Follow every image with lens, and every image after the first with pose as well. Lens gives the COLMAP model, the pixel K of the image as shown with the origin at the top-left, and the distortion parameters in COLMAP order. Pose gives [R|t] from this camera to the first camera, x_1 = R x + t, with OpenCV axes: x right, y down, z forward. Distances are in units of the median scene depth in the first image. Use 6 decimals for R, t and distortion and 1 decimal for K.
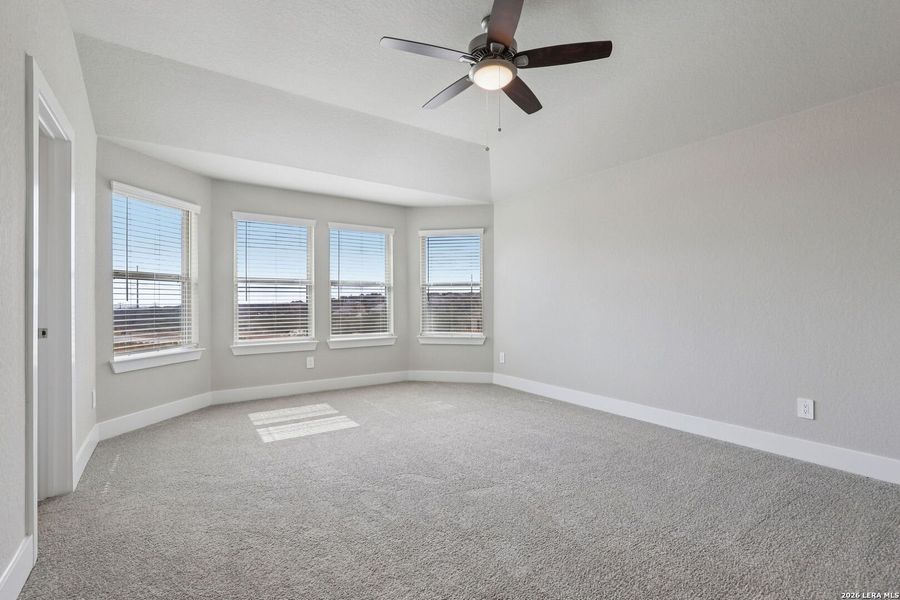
lens RADIAL K [[413.3, 0, 457.0], [0, 413.3, 302.8], [0, 0, 1]] dist [-0.016084, 0.007419]
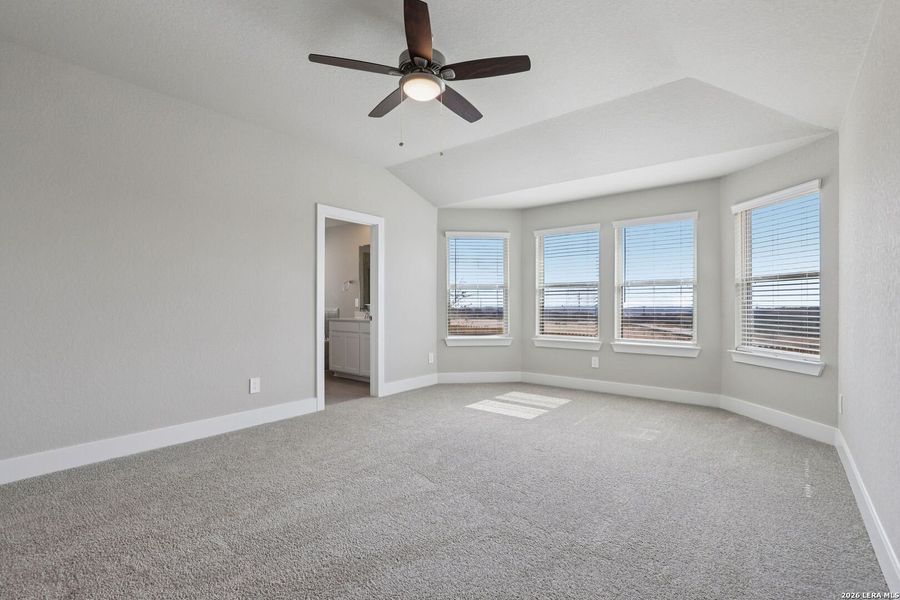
lens RADIAL K [[413.3, 0, 457.0], [0, 413.3, 302.8], [0, 0, 1]] dist [-0.016084, 0.007419]
pose [[0.283488, -0.000889, -0.958975, 0.563293], [-0.003053, 0.999994, -0.001830, -0.000843], [0.958971, 0.003447, 0.283483, 0.396055]]
